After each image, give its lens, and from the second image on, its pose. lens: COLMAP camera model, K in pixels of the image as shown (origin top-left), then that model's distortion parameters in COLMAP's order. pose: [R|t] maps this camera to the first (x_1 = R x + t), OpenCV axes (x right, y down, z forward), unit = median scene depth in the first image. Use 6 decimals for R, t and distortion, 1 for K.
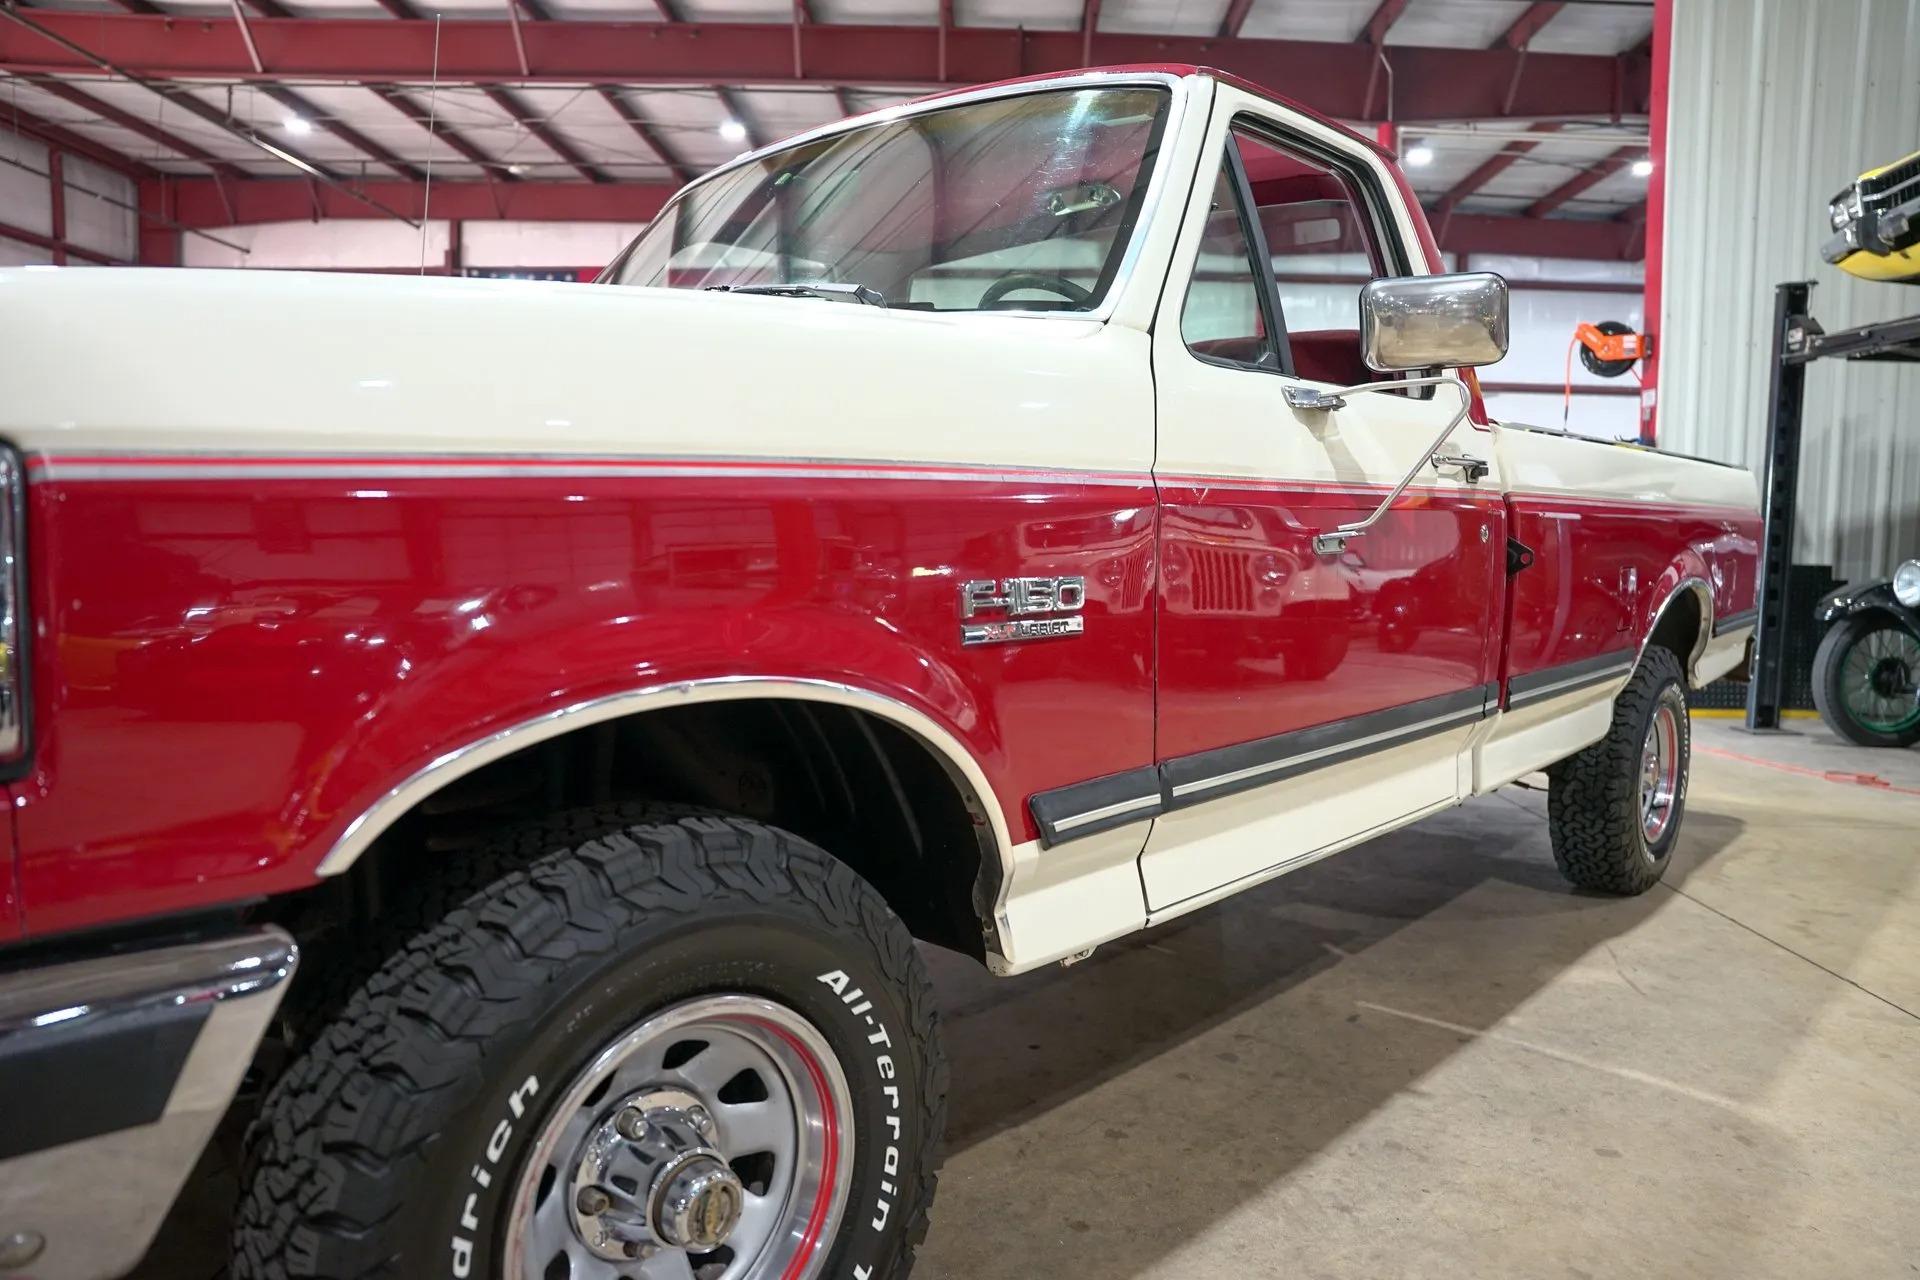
lens RADIAL K [[1321.7, 0, 966.0], [0, 1321.7, 637.0], [0, 0, 1]] dist [-0.142823, 0.114177]
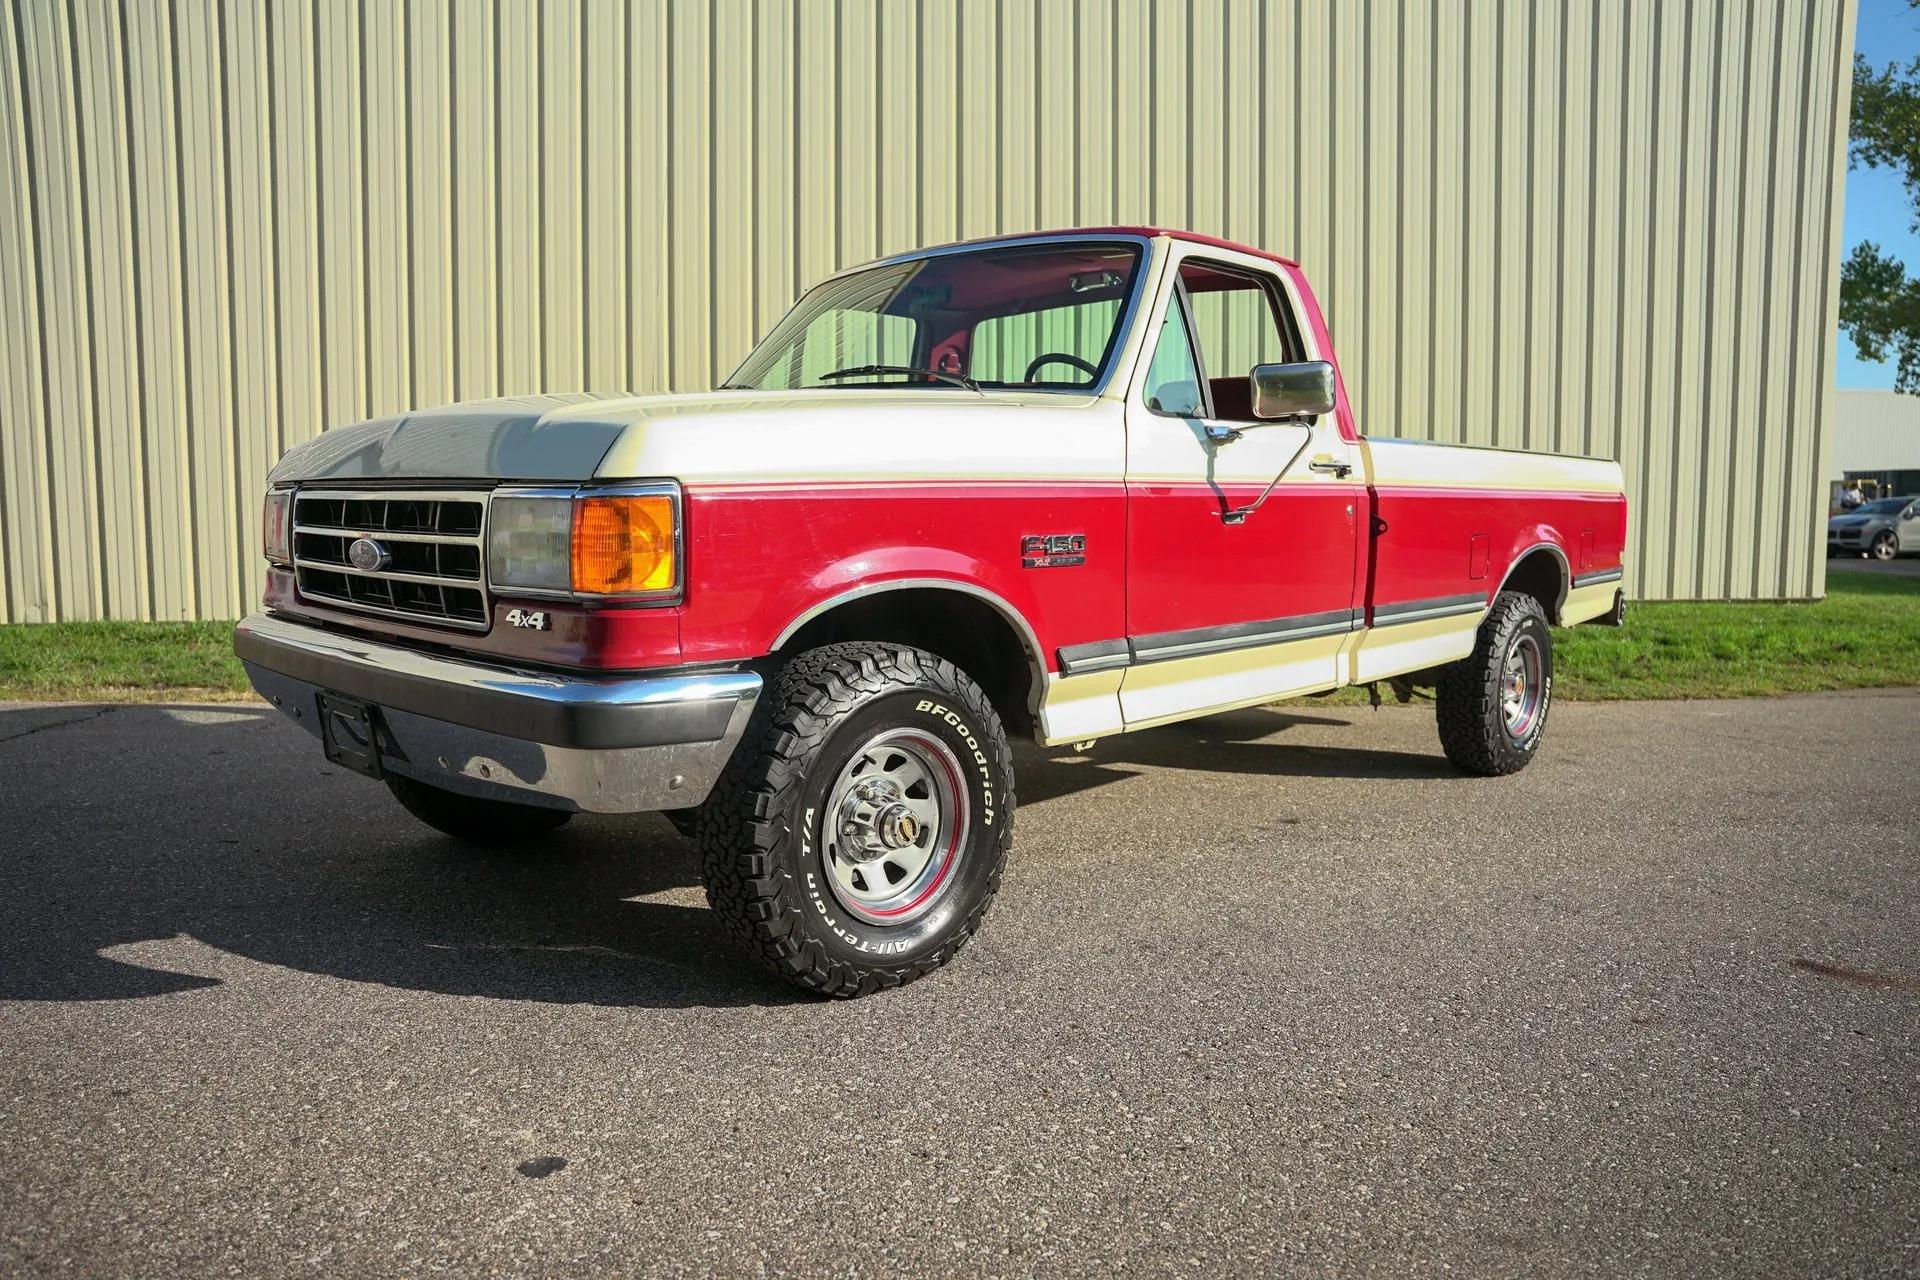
lens RADIAL K [[1321.7, 0, 966.0], [0, 1321.7, 637.0], [0, 0, 1]] dist [-0.142823, 0.114177]
pose [[0.999558, 0.003612, -0.029514, -0.019425], [-0.002992, 0.999775, 0.021009, 0.043458], [0.029583, -0.020911, 0.999344, -0.645834]]
